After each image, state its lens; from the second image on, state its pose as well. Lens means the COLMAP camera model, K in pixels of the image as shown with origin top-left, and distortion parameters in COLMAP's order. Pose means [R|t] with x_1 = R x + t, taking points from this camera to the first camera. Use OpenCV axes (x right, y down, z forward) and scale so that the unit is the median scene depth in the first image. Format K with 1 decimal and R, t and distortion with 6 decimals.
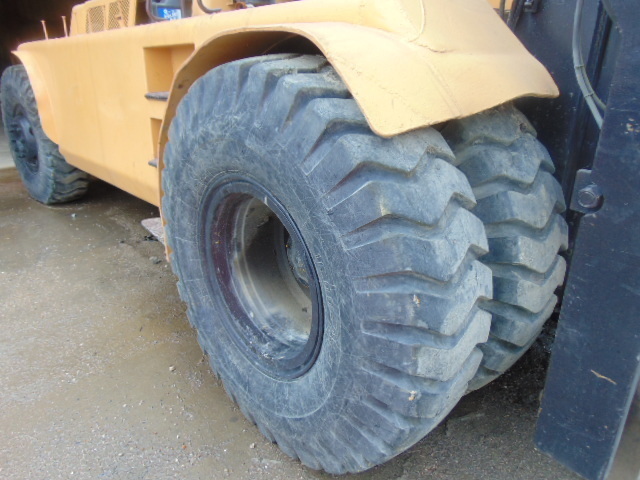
lens RADIAL K [[473.4, 0, 320.1], [0, 473.4, 240.5], [0, 0, 1]] dist [0.006333, 0.002965]
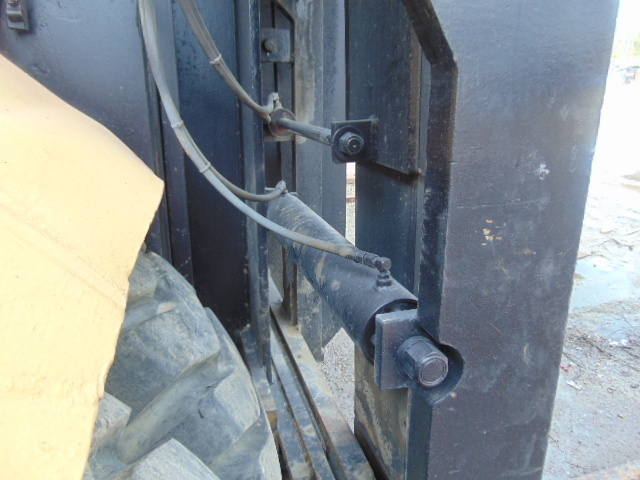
lens RADIAL K [[473.4, 0, 320.7], [0, 473.4, 238.7], [0, 0, 1]] dist [0.006333, 0.002965]
pose [[0.419433, -0.265199, 0.868185, 0.103421], [0.348001, 0.930285, 0.116044, -0.350915], [-0.838434, 0.253456, 0.482482, 0.874761]]
